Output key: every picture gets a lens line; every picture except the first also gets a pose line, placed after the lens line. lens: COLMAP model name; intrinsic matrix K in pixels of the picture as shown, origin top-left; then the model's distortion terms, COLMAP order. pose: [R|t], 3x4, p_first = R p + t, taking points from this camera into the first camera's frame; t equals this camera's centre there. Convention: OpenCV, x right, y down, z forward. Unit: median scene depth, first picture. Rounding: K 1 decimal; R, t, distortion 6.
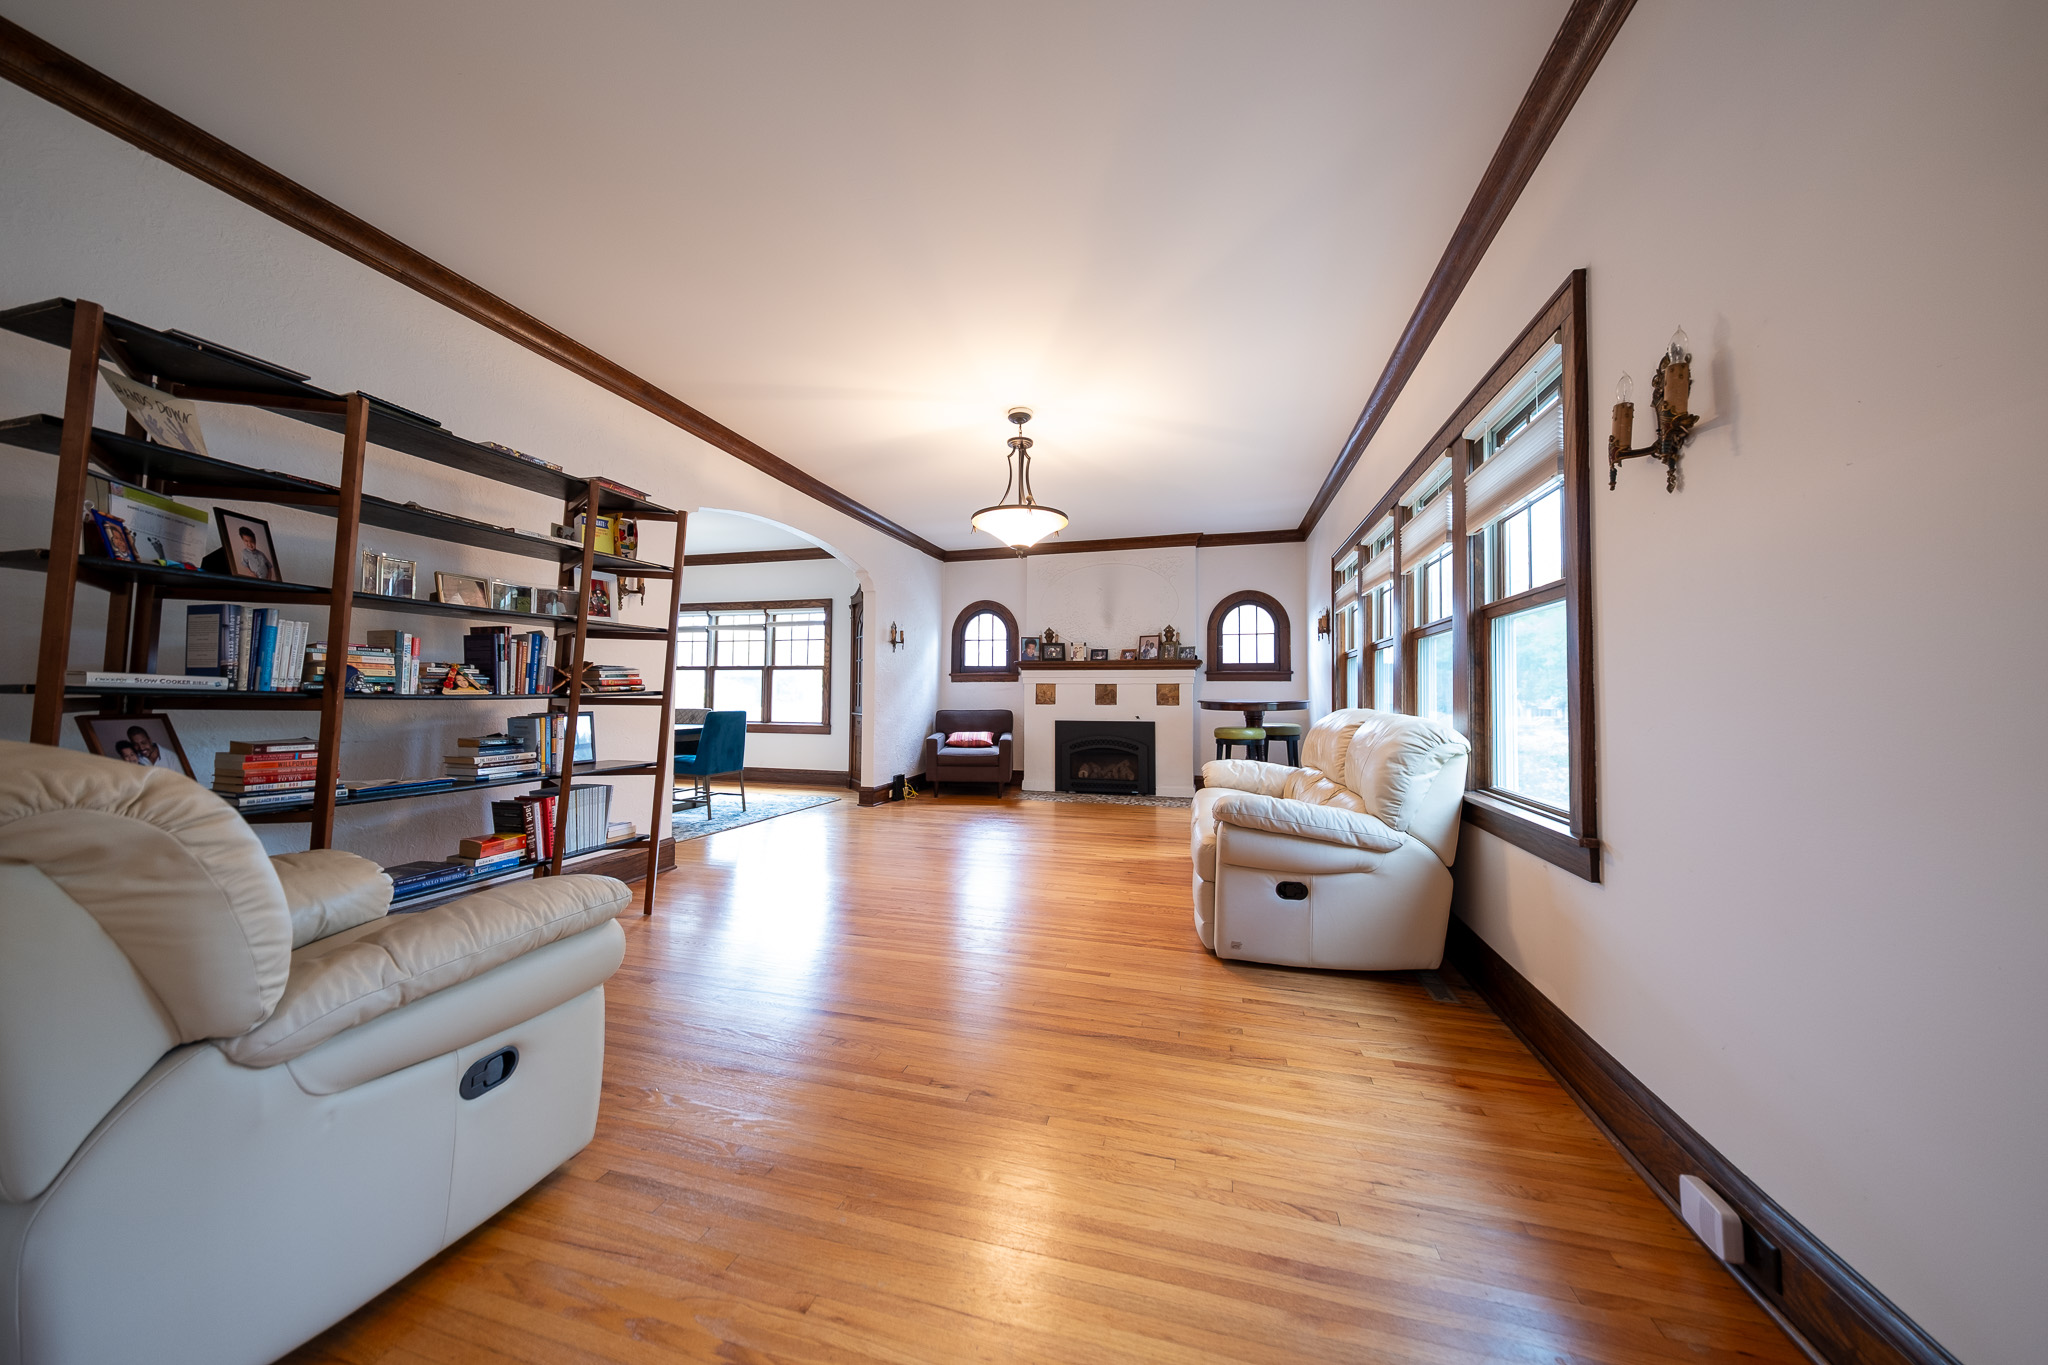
lens RADIAL K [[691.5, 0, 1018.4], [0, 691.5, 671.6], [0, 0, 1]] dist [0.002436, 0.000004]
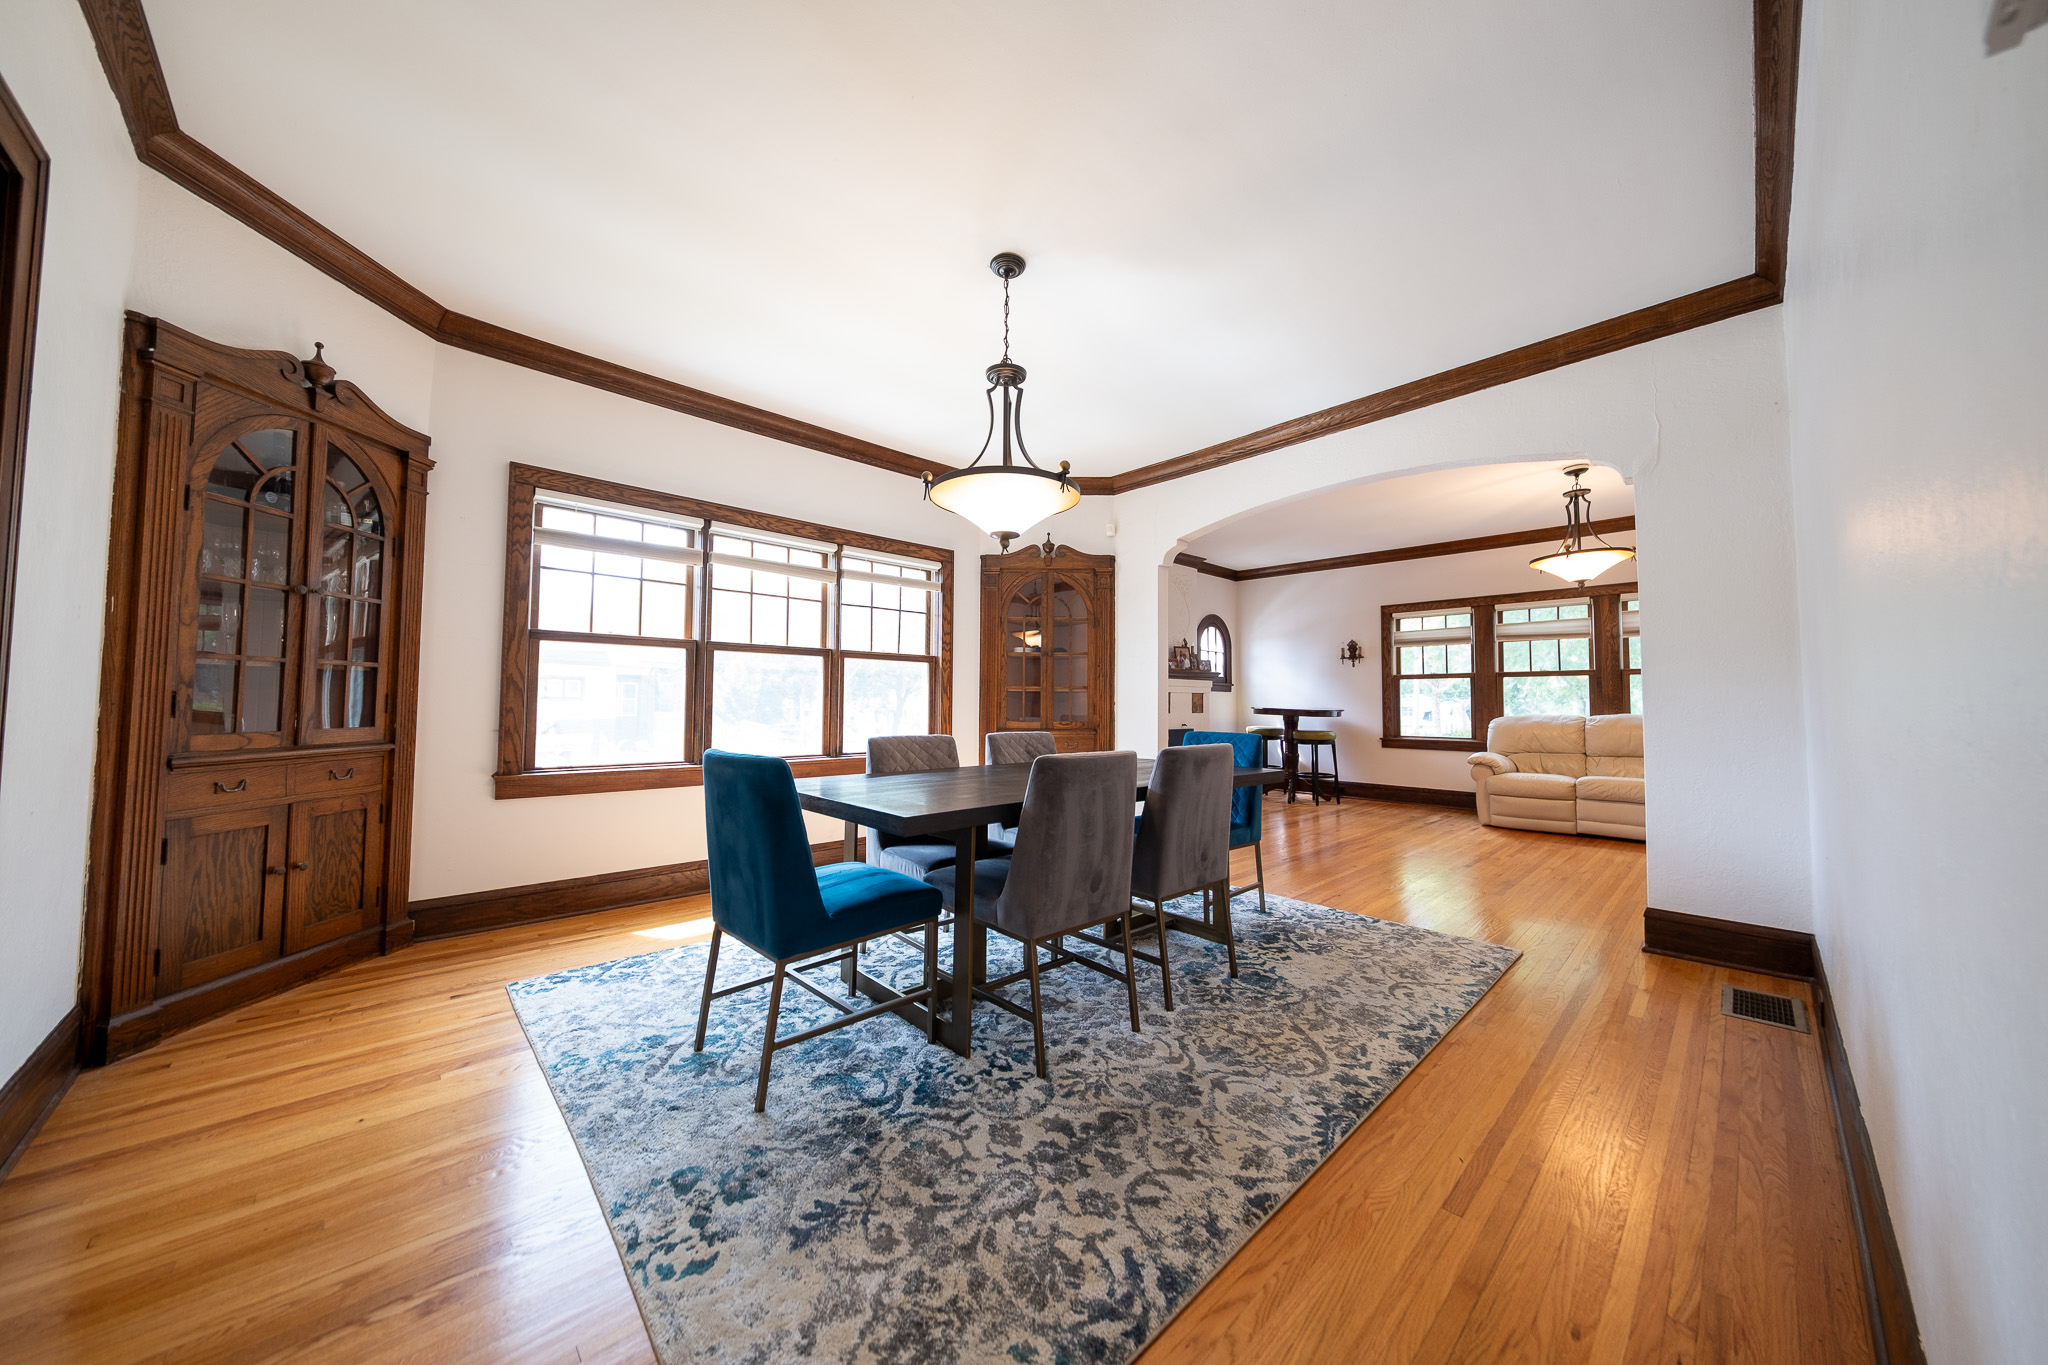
lens RADIAL K [[691.5, 0, 1018.4], [0, 691.5, 671.6], [0, 0, 1]] dist [0.002436, 0.000004]
pose [[0.512835, 0.037031, 0.857688, -0.770239], [-0.033059, 0.999180, -0.023373, 0.016908], [-0.857850, -0.016368, 0.513639, 0.623693]]
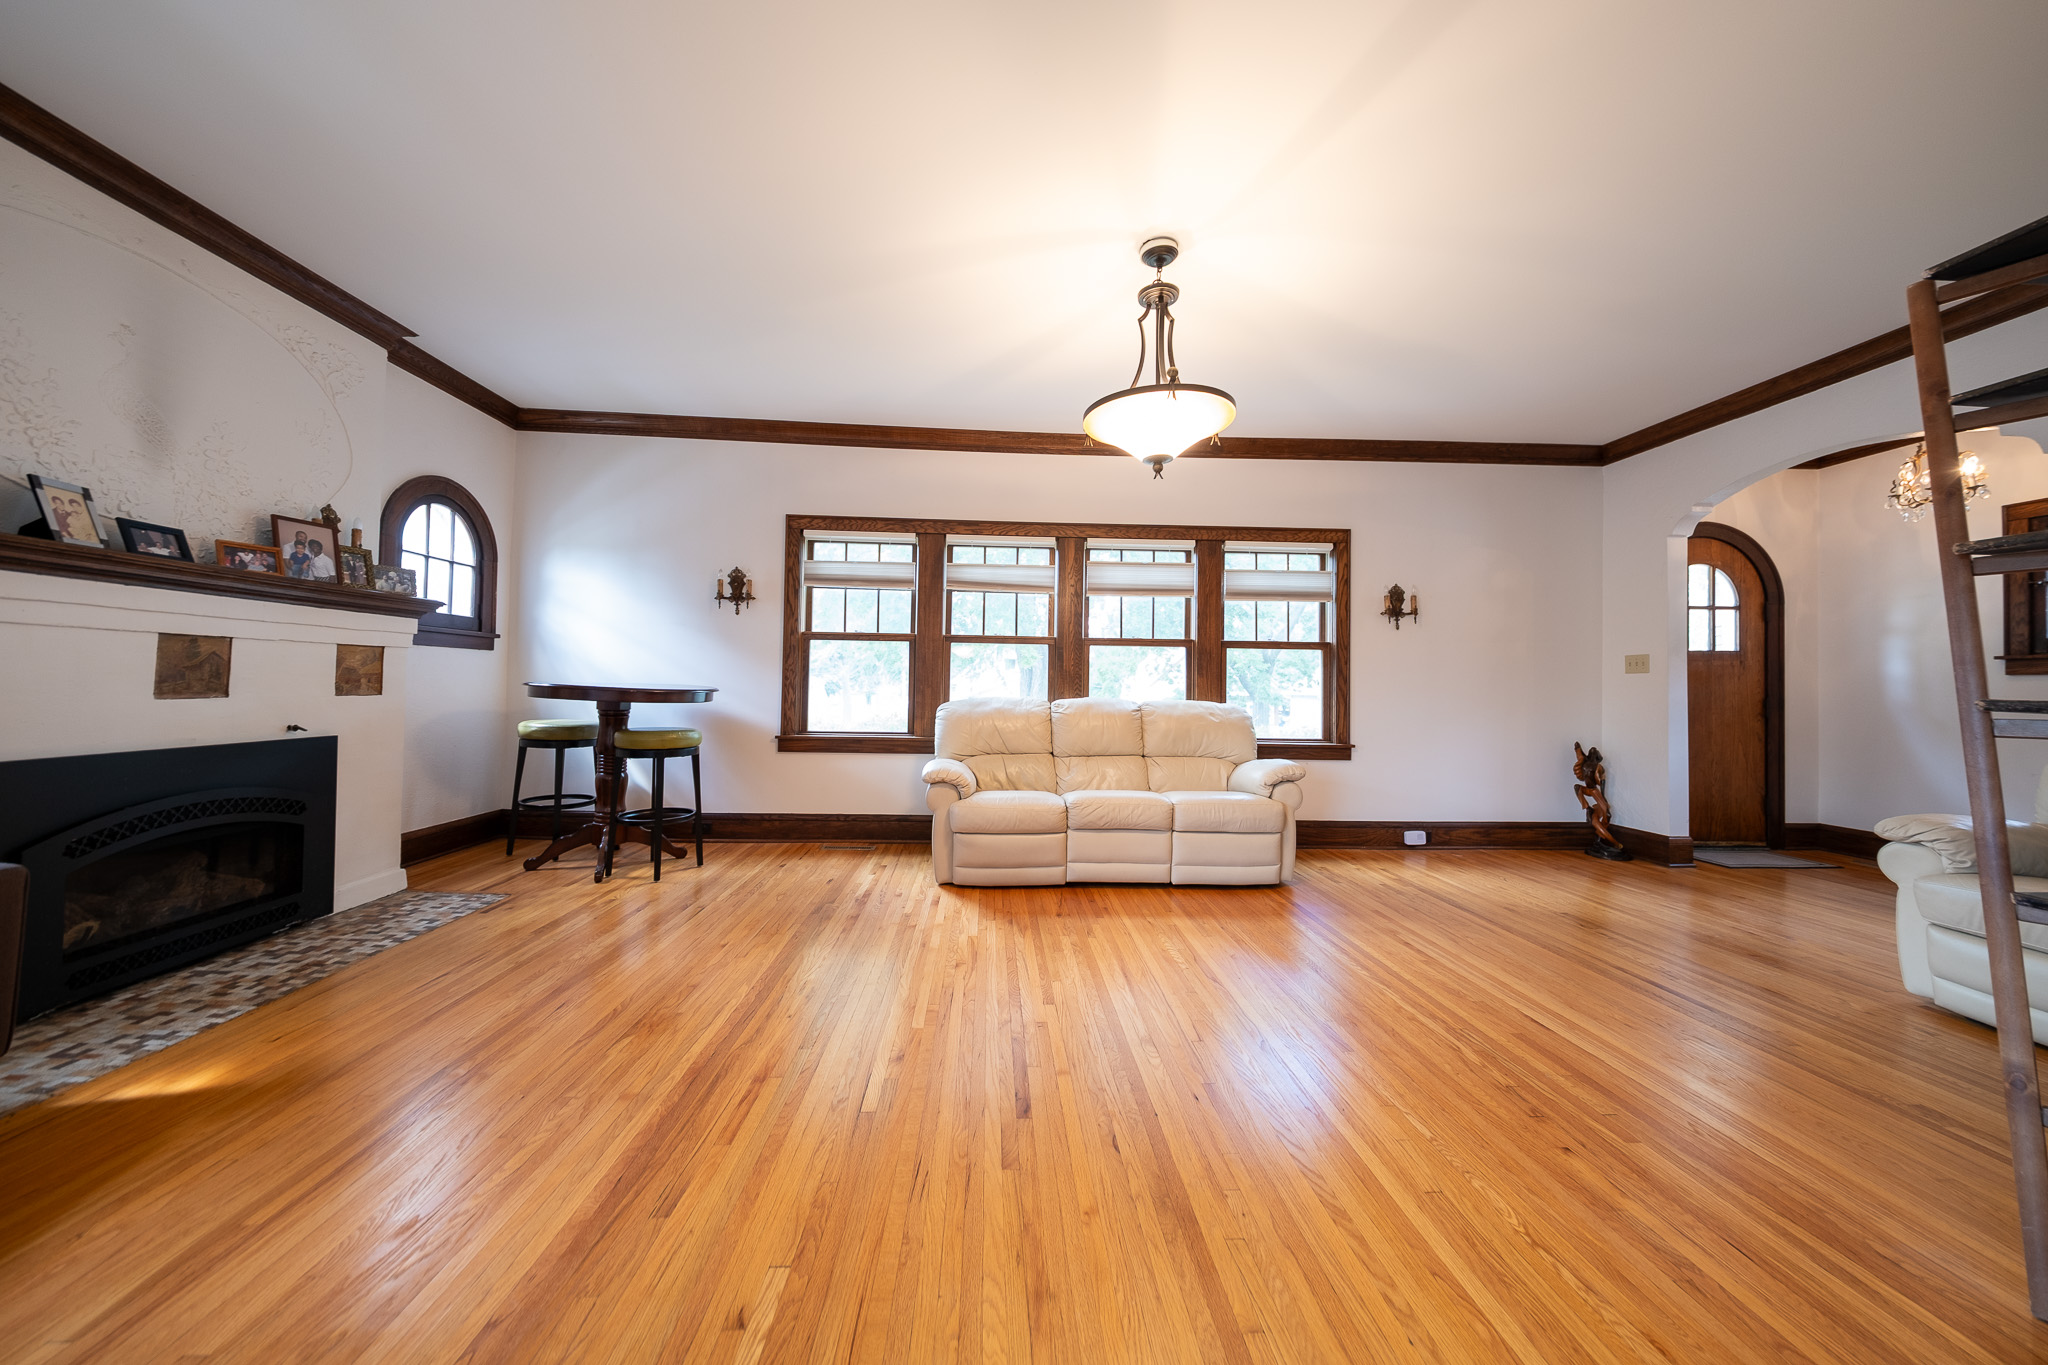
lens RADIAL K [[691.5, 0, 1018.4], [0, 691.5, 671.6], [0, 0, 1]] dist [0.002436, 0.000004]
pose [[-0.309331, 0.010839, 0.950893, -0.292287], [-0.053685, 0.998141, -0.028842, 0.022247], [-0.949438, -0.059970, -0.308174, 0.673293]]
